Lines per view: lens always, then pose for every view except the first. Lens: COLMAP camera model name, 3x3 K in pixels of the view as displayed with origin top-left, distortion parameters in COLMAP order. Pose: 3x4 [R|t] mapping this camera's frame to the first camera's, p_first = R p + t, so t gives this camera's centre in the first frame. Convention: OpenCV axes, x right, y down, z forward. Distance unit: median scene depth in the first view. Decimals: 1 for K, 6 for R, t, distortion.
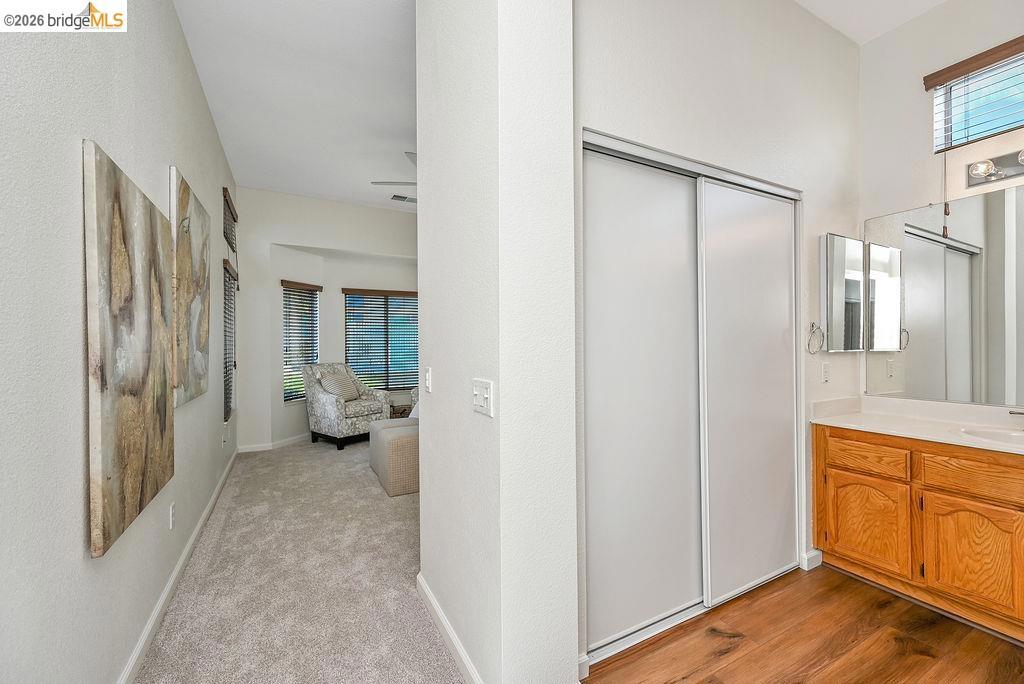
lens RADIAL K [[424.3, 0, 512.8], [0, 424.3, 340.1], [0, 0, 1]] dist [-0.000713, -0.000049]
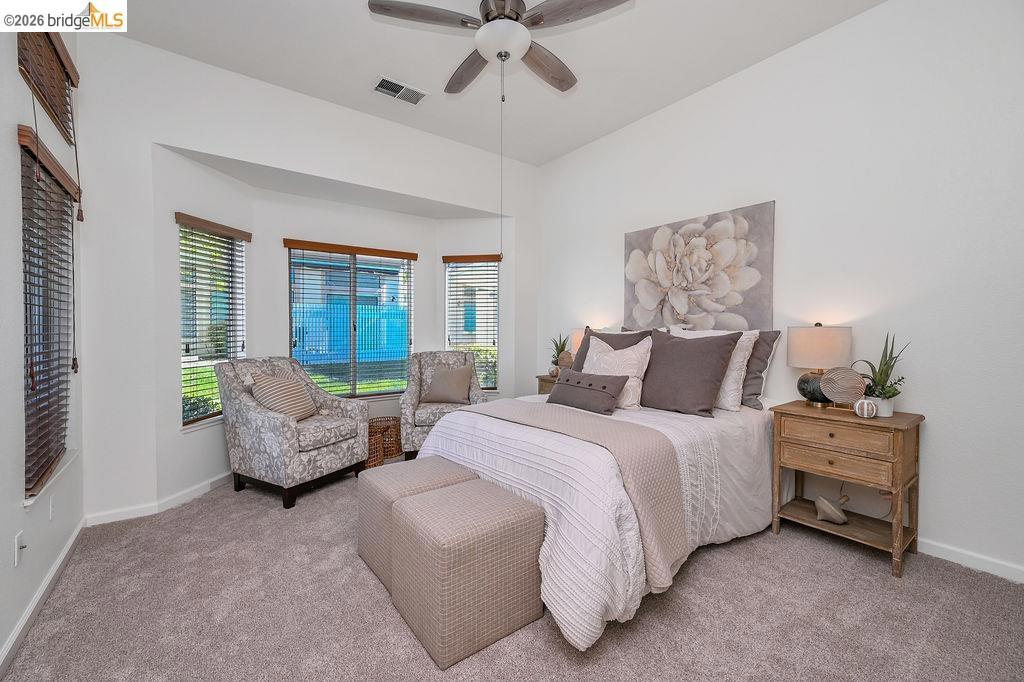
lens RADIAL K [[426.6, 0, 508.0], [0, 426.6, 331.6], [0, 0, 1]] dist [0.008659, 0.000031]
pose [[0.989371, 0.002358, 0.145397, -0.188706], [-0.004298, 0.999906, 0.013030, 0.008589], [-0.145353, -0.013517, 0.989288, 0.365905]]
